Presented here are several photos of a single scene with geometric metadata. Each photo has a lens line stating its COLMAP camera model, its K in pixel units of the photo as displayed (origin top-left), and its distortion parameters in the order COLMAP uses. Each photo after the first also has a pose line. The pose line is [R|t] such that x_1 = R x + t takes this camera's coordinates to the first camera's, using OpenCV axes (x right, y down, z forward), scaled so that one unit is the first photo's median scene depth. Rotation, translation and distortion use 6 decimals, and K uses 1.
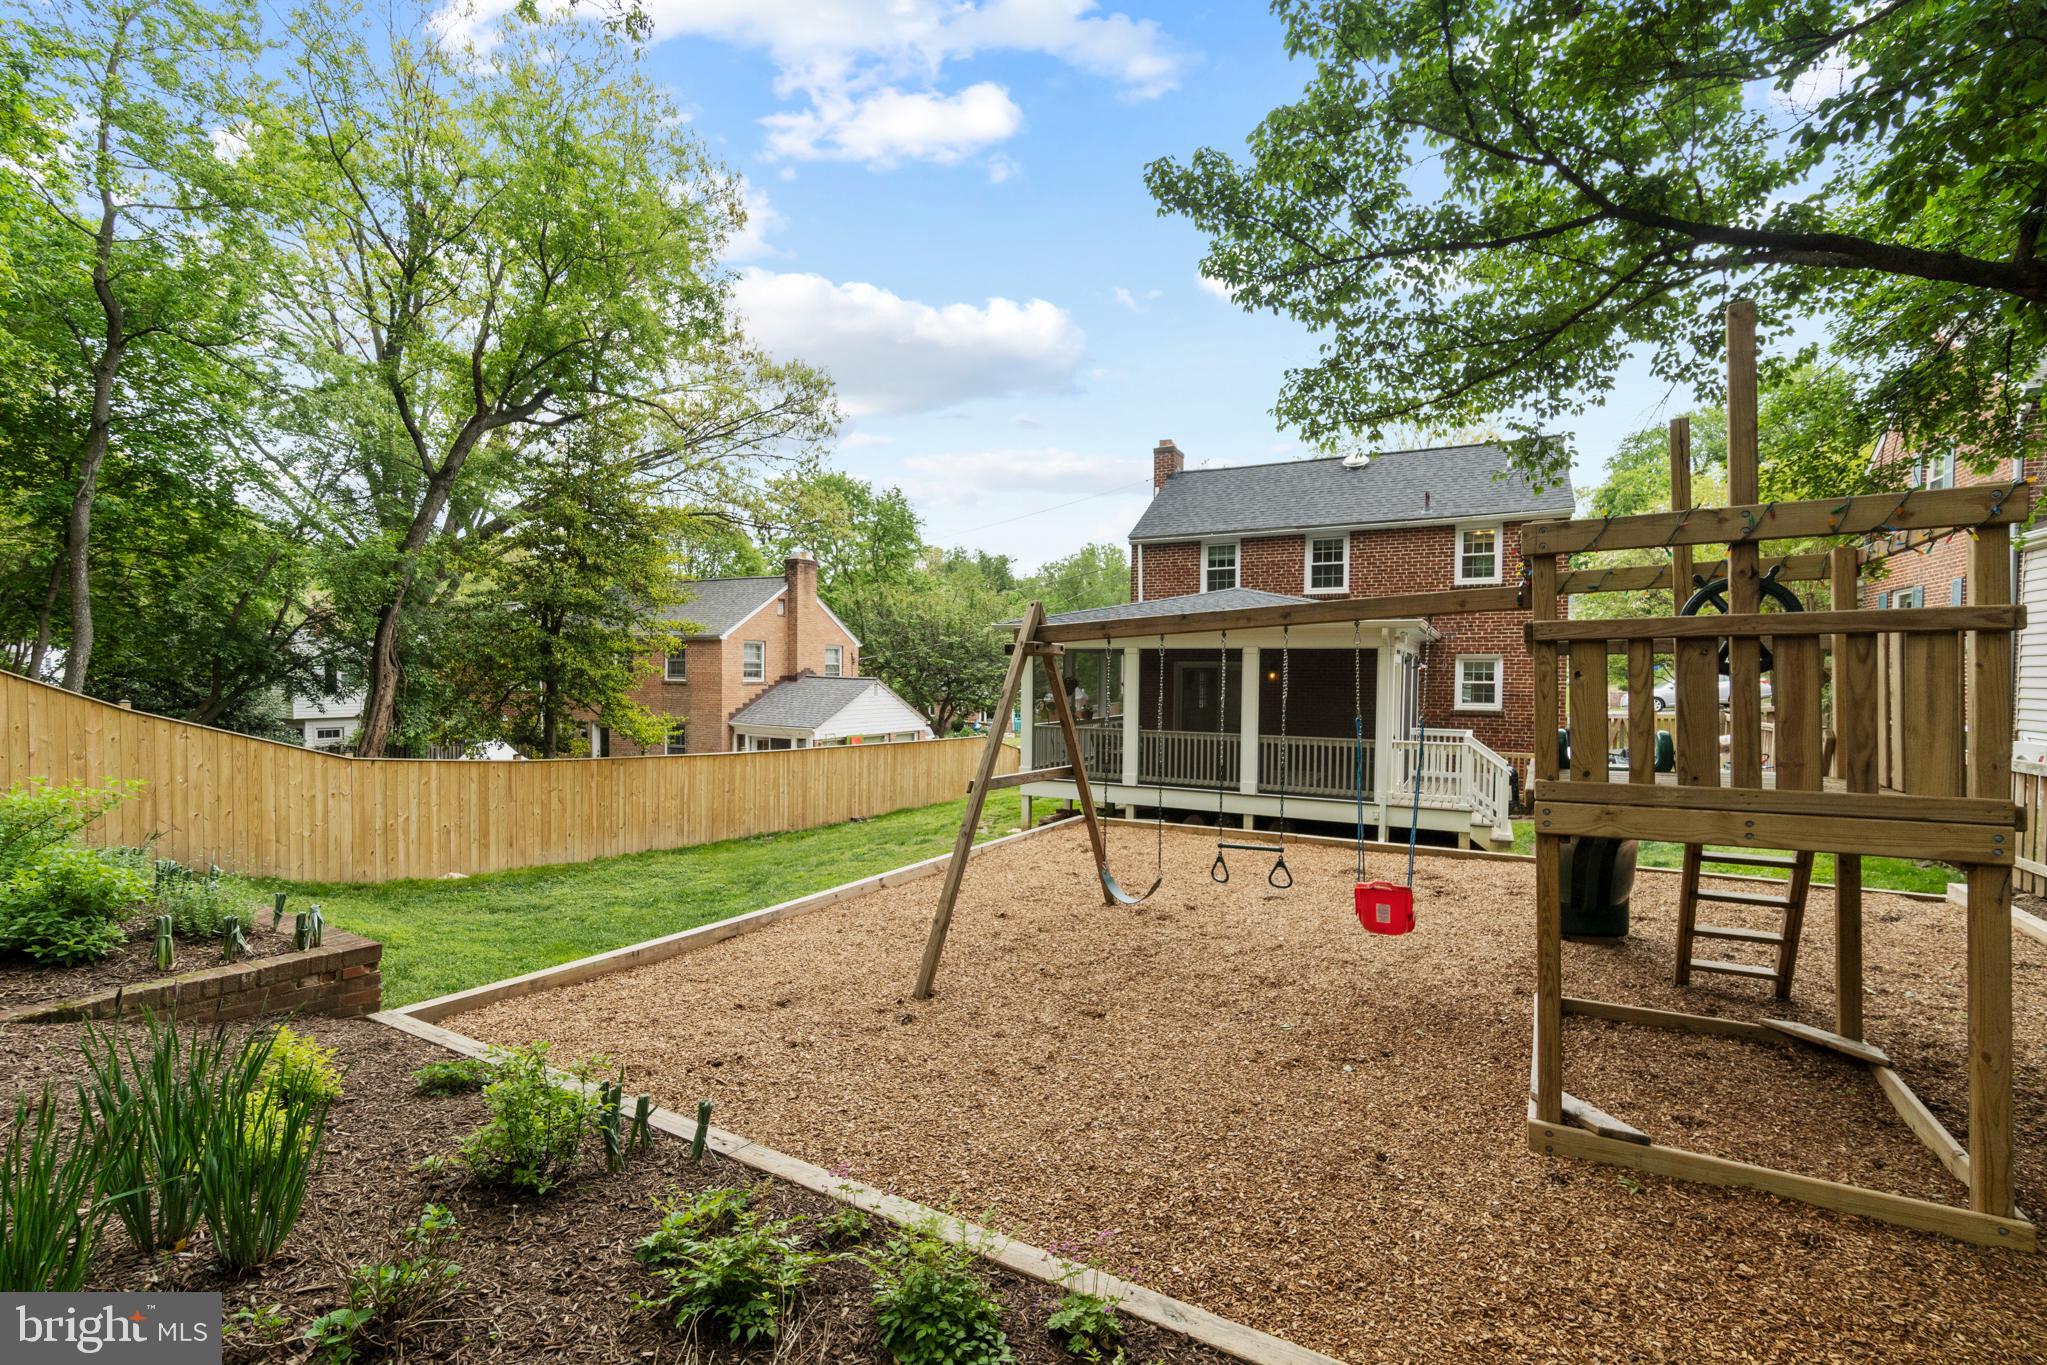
lens RADIAL K [[923.9, 0, 1023.5], [0, 923.9, 682.5], [0, 0, 1]] dist [-0.000413, -0.000020]
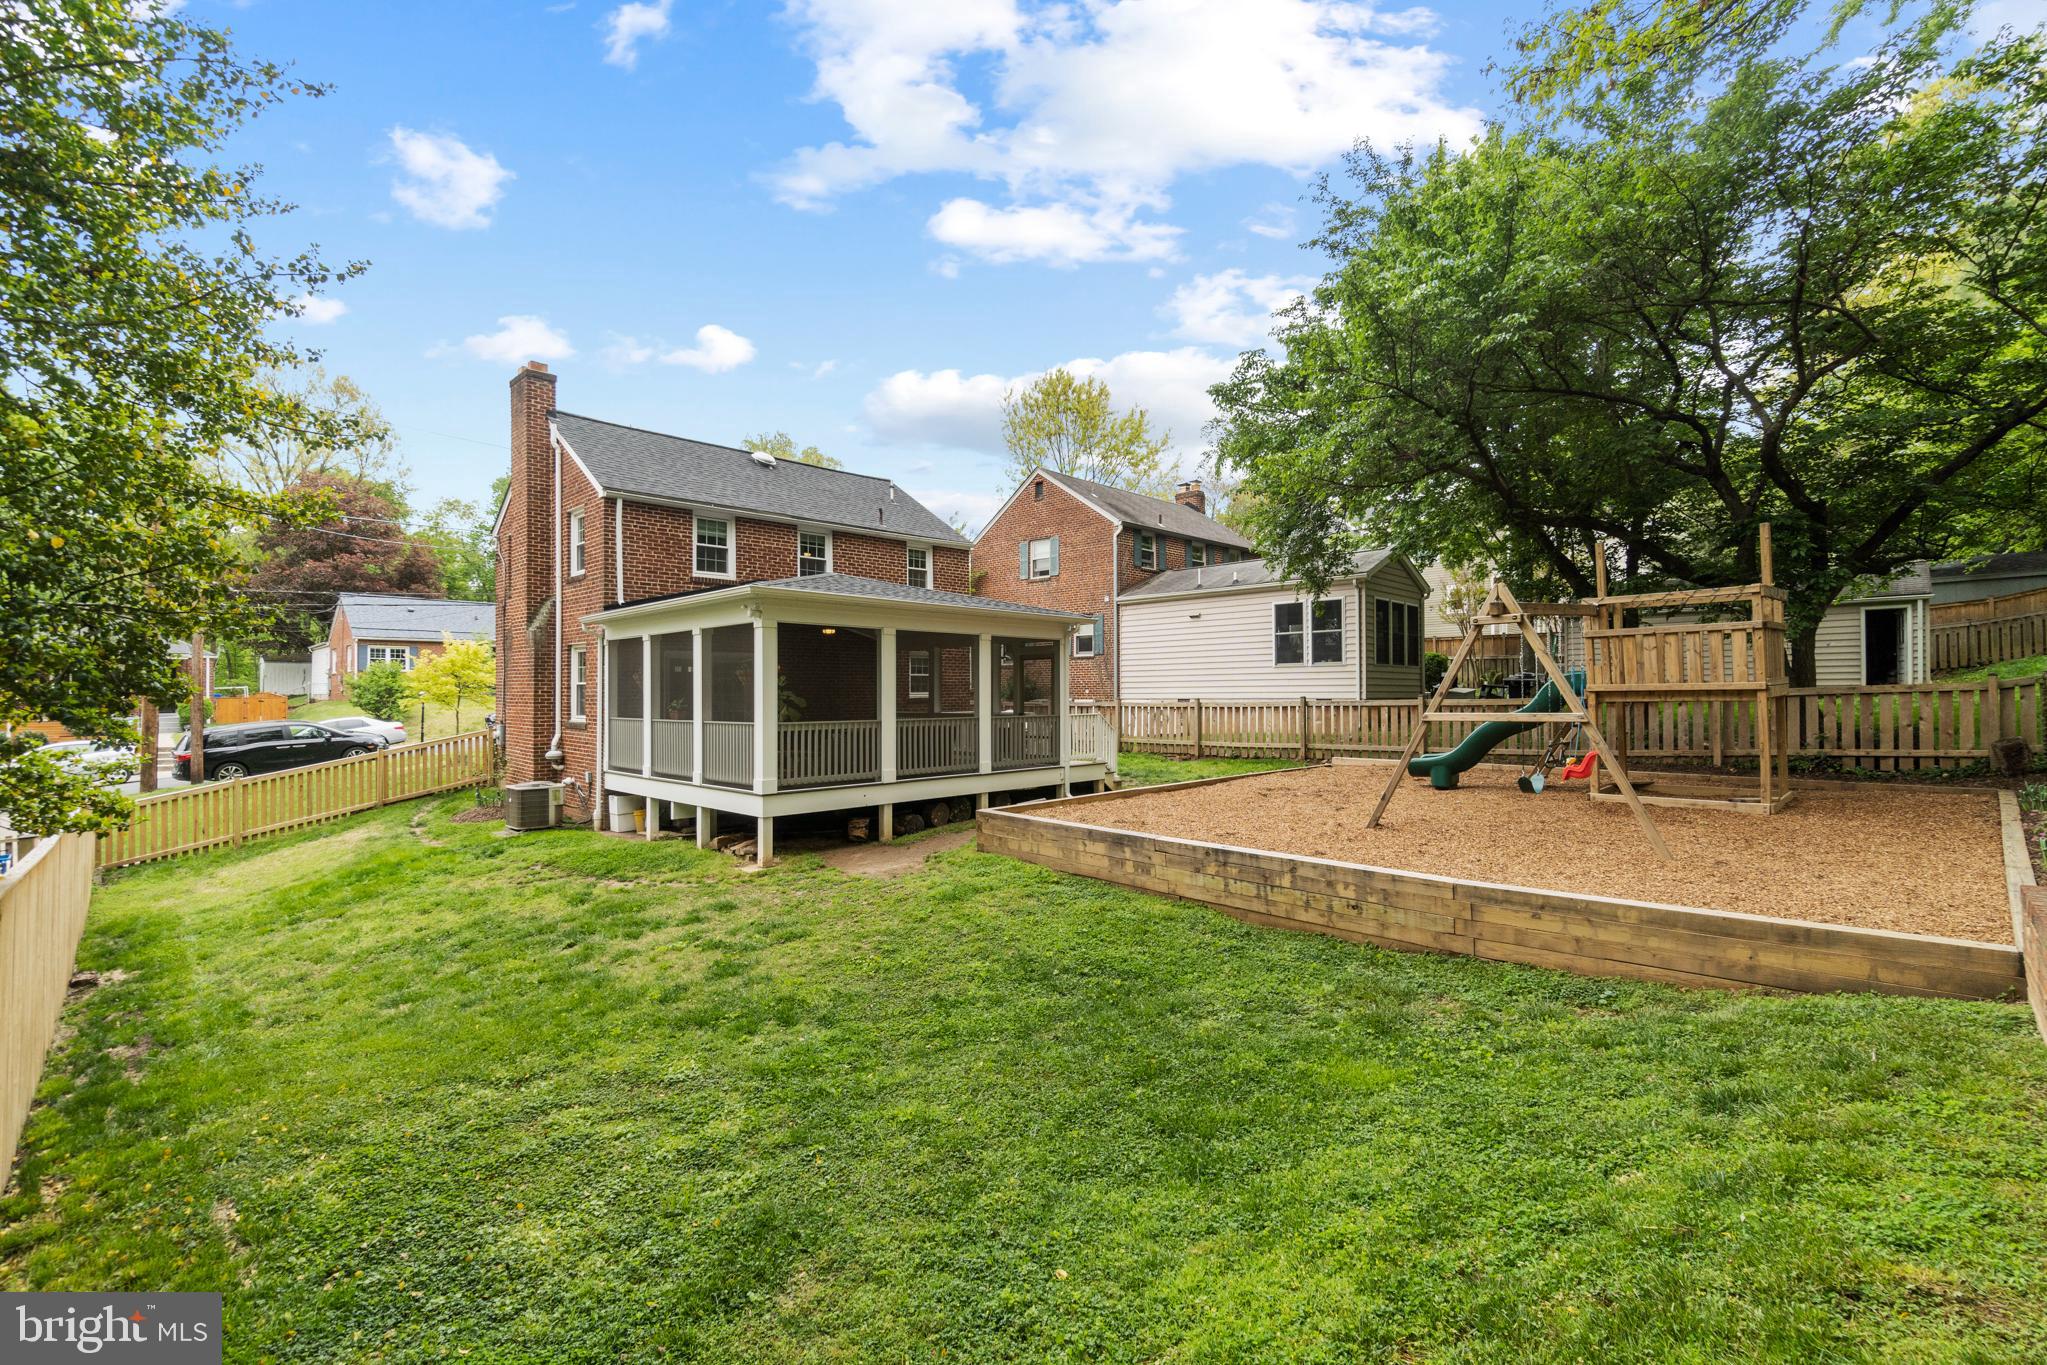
lens RADIAL K [[923.9, 0, 1023.5], [0, 923.9, 682.5], [0, 0, 1]] dist [-0.000413, -0.000020]
pose [[0.294799, -0.008201, 0.955524, -0.712035], [-0.008640, 0.999899, 0.011248, -0.001801], [-0.955520, -0.011571, 0.294698, 0.545823]]
